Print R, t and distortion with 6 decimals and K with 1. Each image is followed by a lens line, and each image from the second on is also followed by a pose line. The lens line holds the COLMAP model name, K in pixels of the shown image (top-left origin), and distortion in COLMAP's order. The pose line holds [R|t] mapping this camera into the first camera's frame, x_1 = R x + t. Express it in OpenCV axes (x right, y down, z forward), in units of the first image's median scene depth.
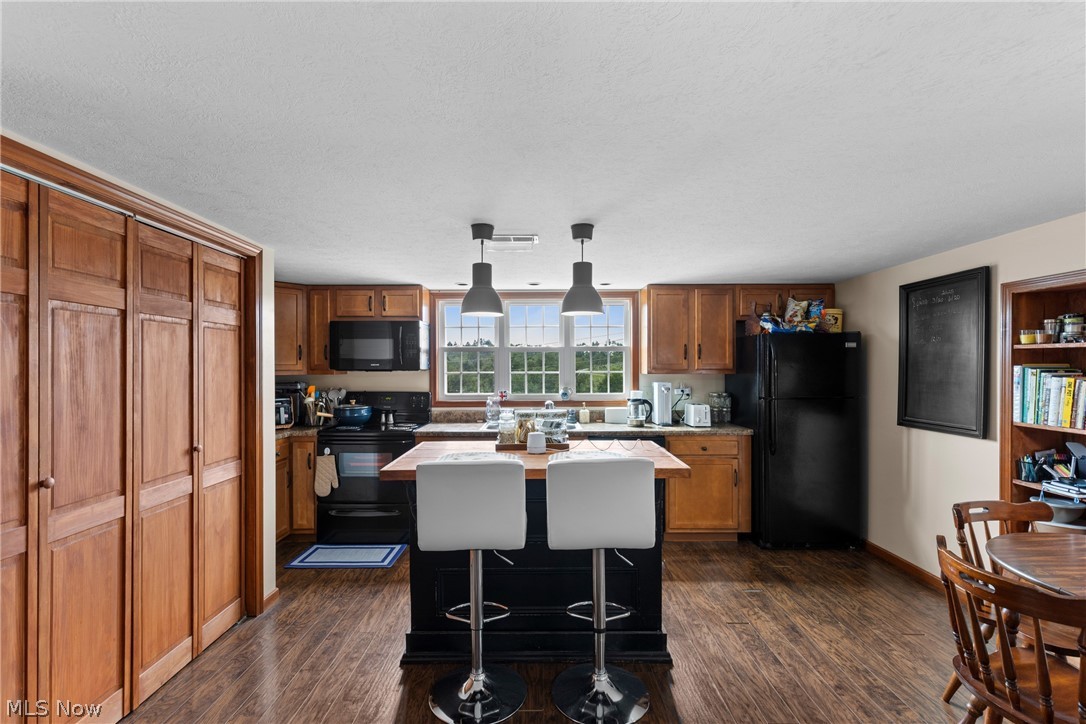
lens RADIAL K [[490.5, 0, 540.7], [0, 490.5, 368.4], [0, 0, 1]] dist [0.008649, -0.001079]
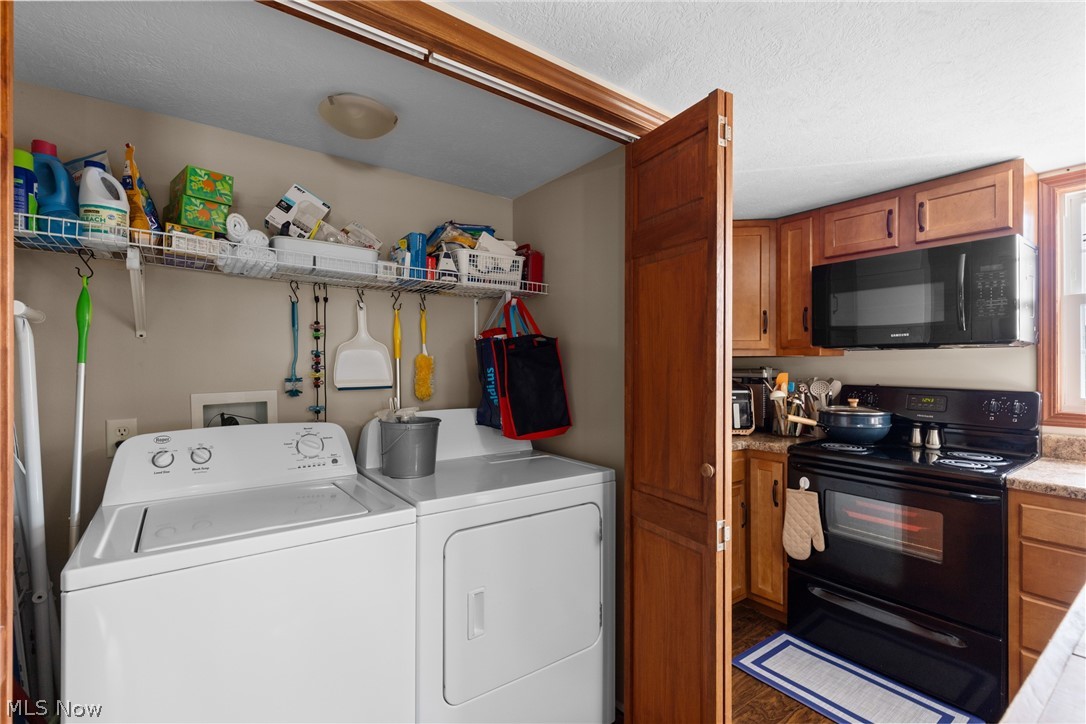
lens RADIAL K [[490.5, 0, 541.2], [0, 490.5, 364.8], [0, 0, 1]] dist [0.008649, -0.001079]
pose [[0.591280, 0.002883, -0.806462, -0.136695], [-0.001875, 0.999996, 0.002201, 0.024126], [0.806464, 0.000211, 0.591282, 0.370989]]
